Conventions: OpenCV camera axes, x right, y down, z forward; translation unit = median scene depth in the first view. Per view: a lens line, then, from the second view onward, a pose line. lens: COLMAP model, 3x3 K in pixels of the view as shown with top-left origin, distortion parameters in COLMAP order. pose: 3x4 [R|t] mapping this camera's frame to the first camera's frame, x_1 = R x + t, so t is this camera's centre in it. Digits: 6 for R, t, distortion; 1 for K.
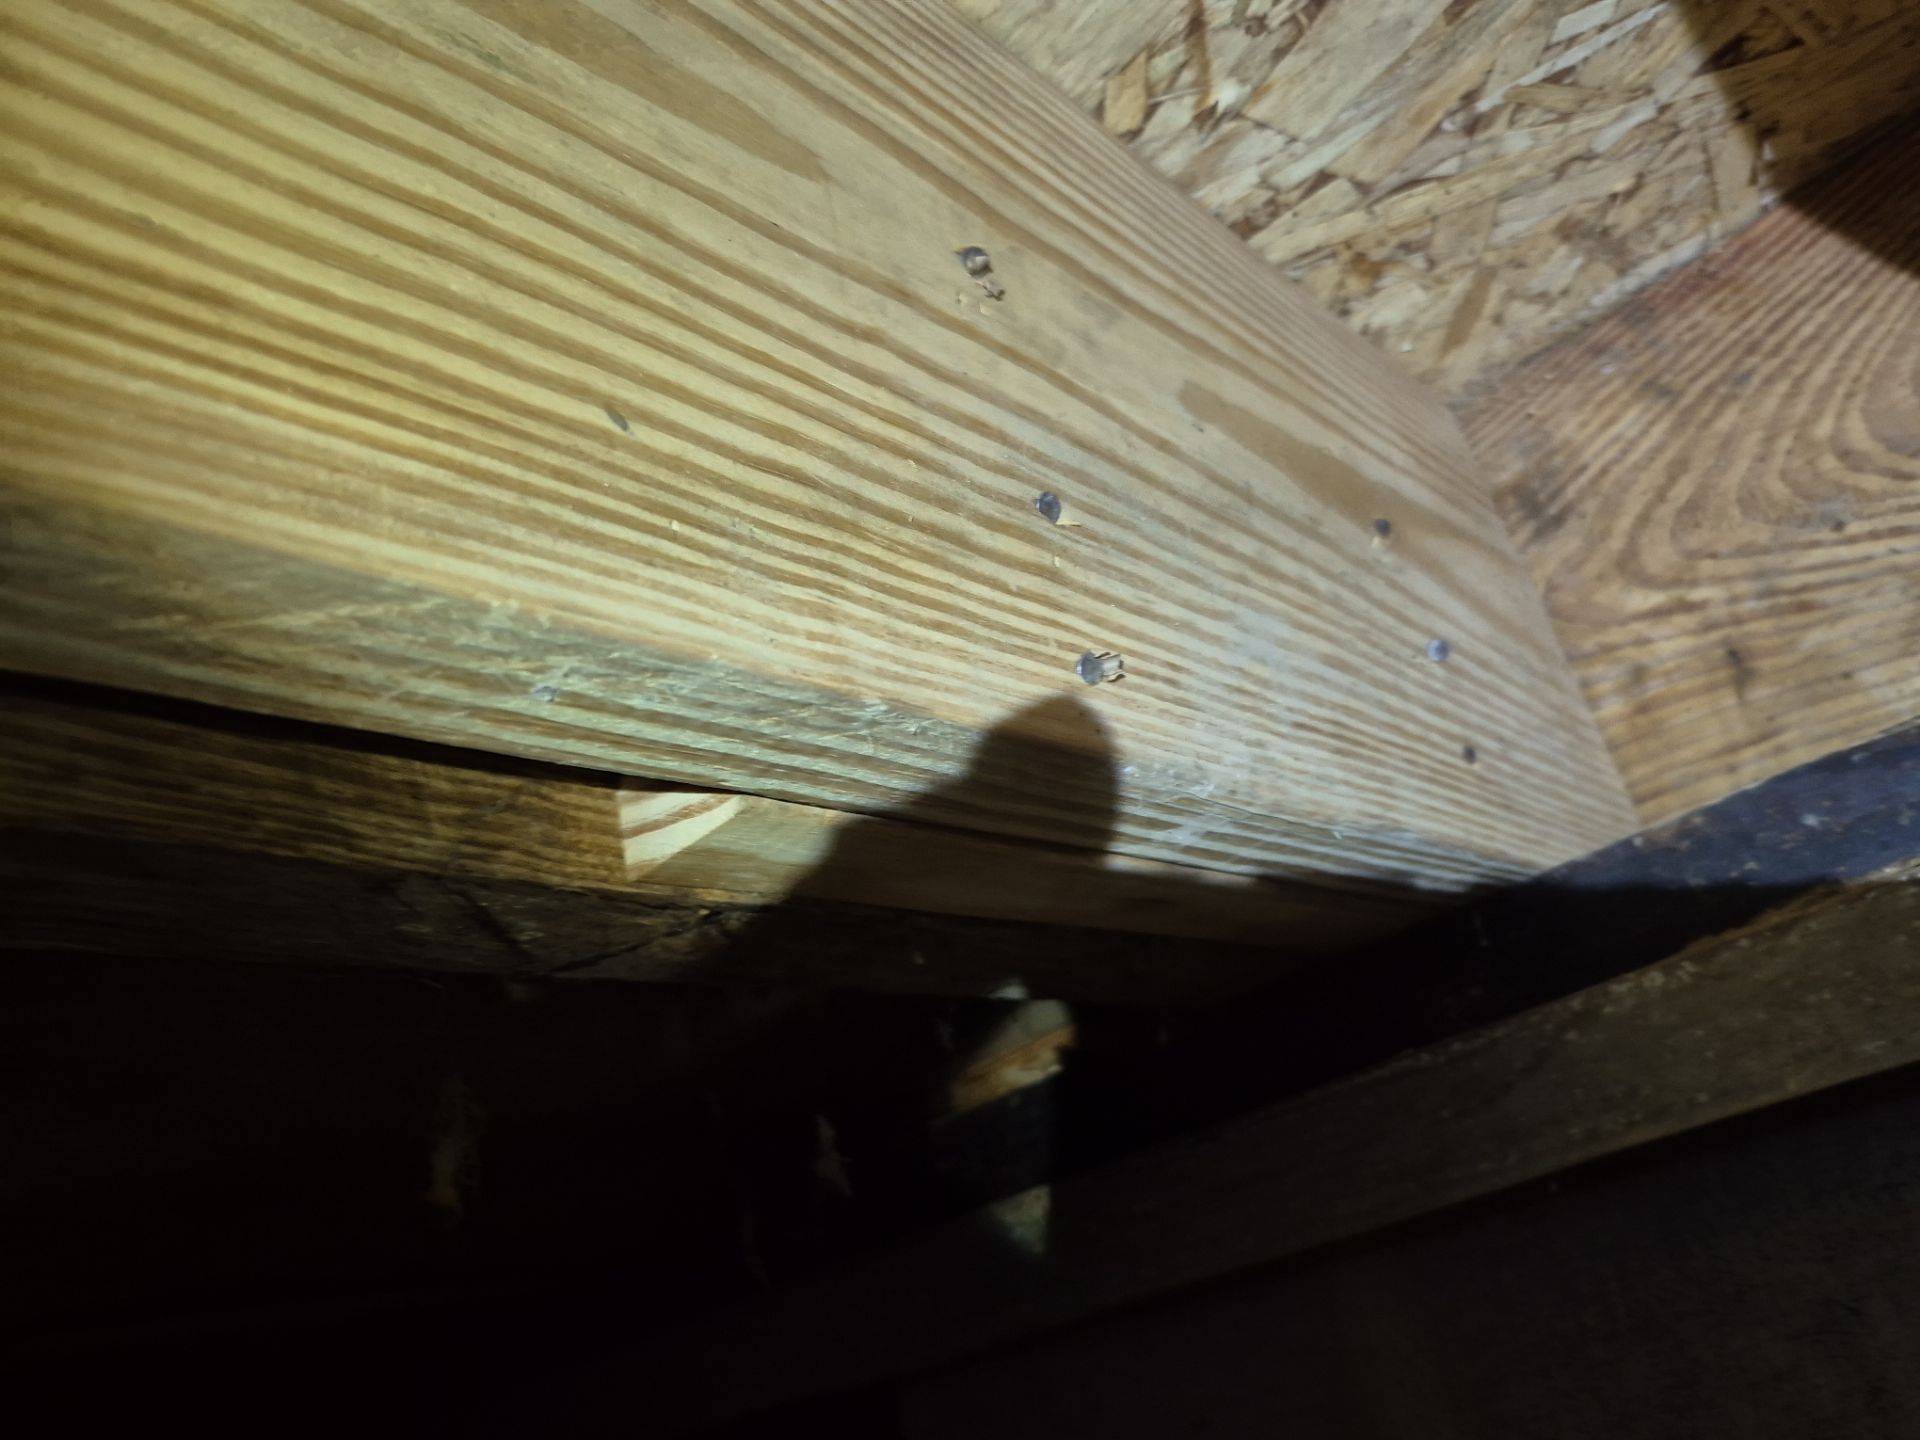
lens RADIAL K [[1388.7, 0, 958.2], [0, 1388.7, 691.0], [0, 0, 1]] dist [0.004196, 0.001561]
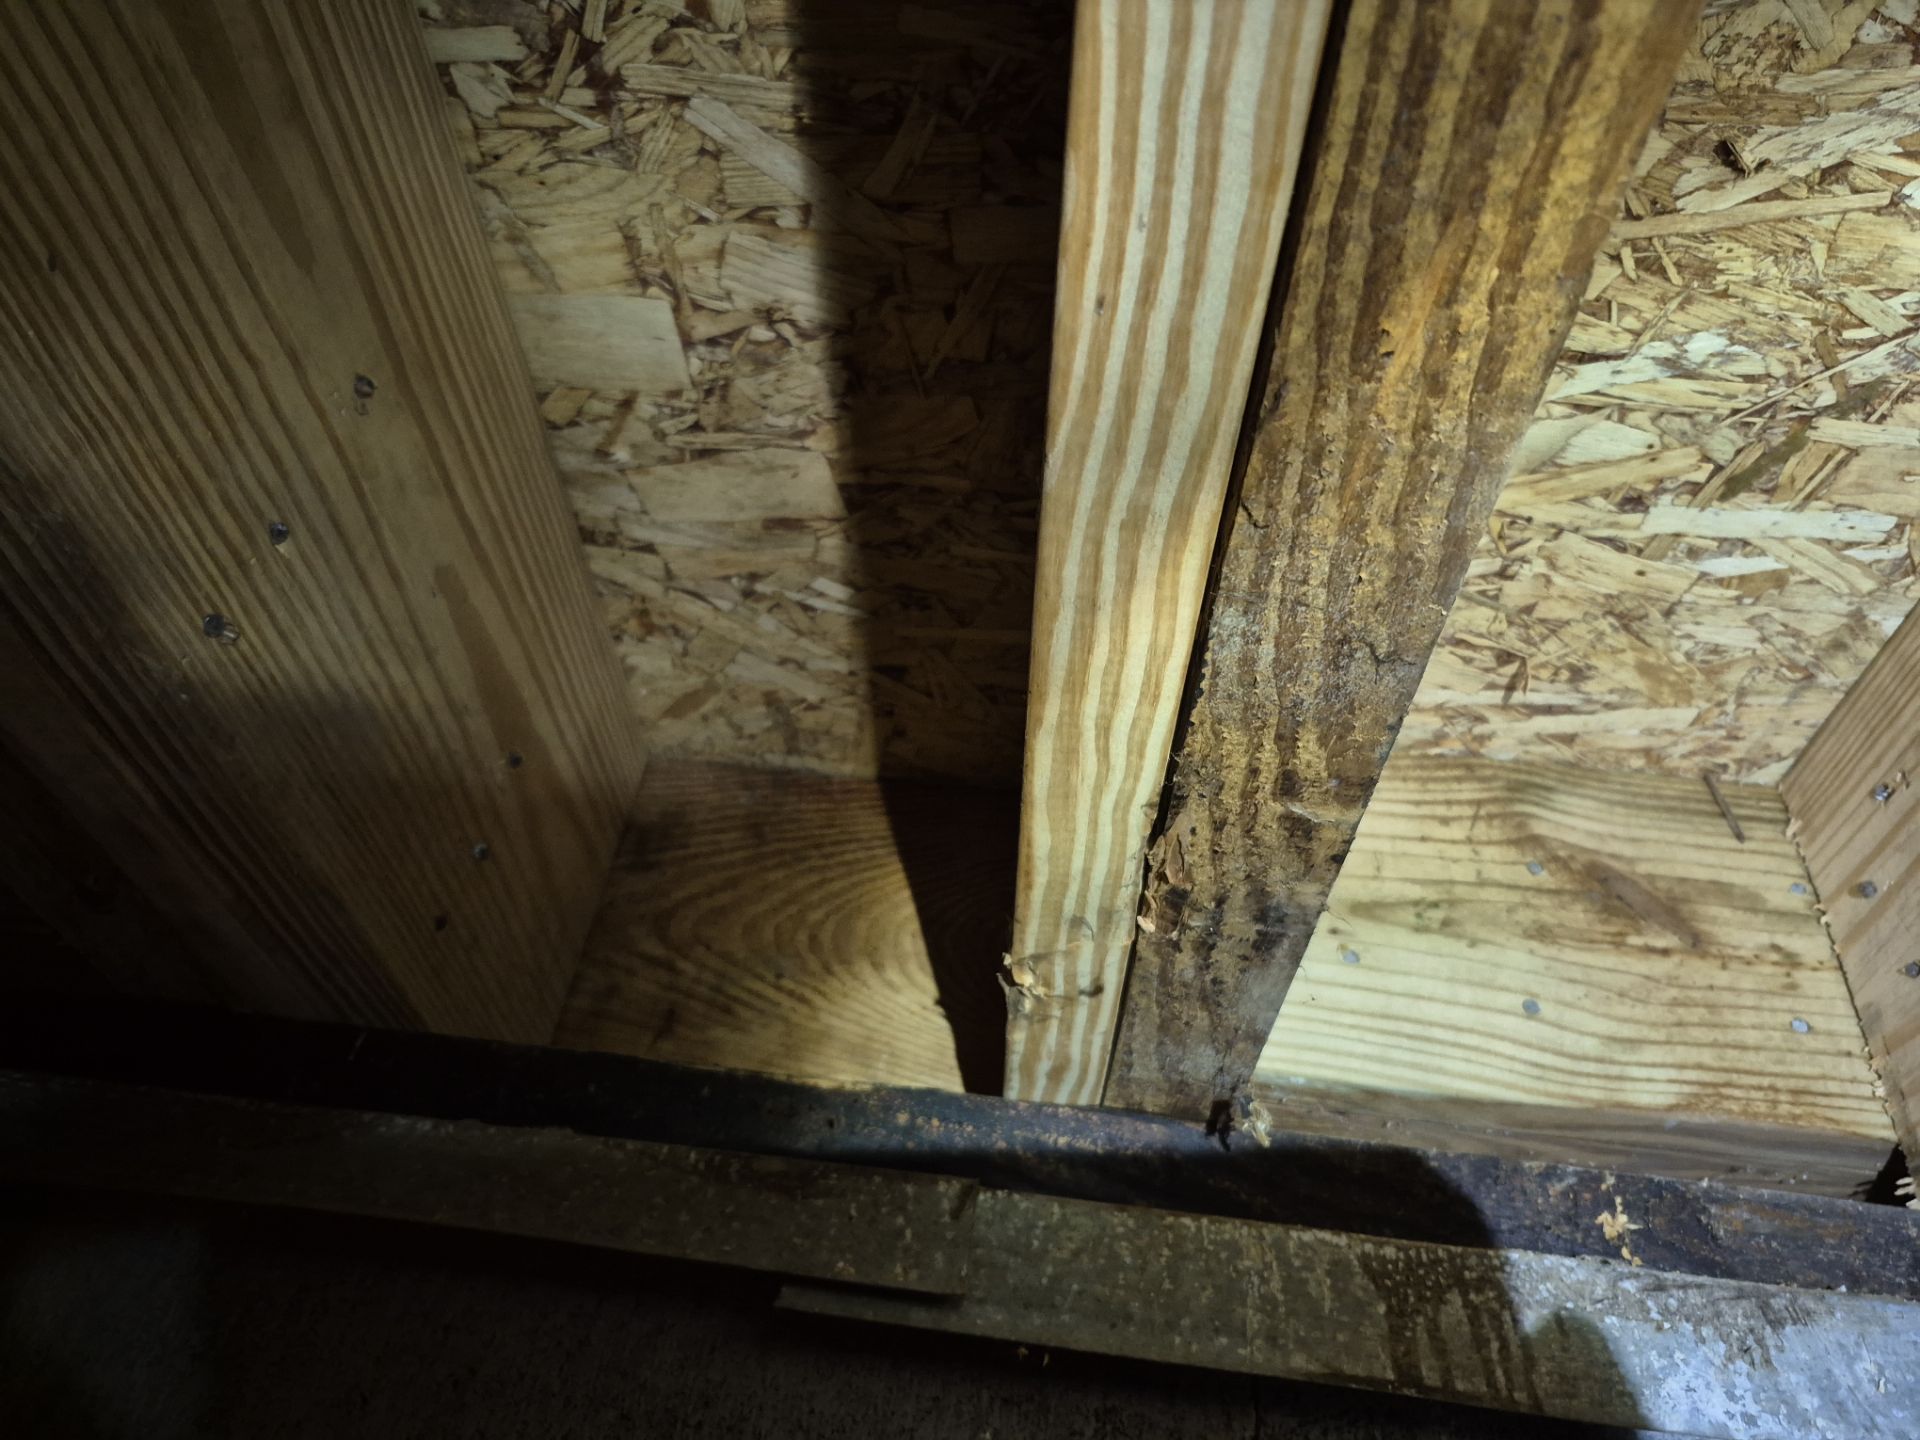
lens RADIAL K [[1349.3, 0, 965.3], [0, 1349.3, 688.0], [0, 0, 1]] dist [0.062719, -0.069598]
pose [[0.674470, 0.660866, 0.329159, 0.123096], [-0.554214, 0.747752, -0.365670, 0.074795], [-0.487788, 0.064208, 0.870597, -0.390701]]
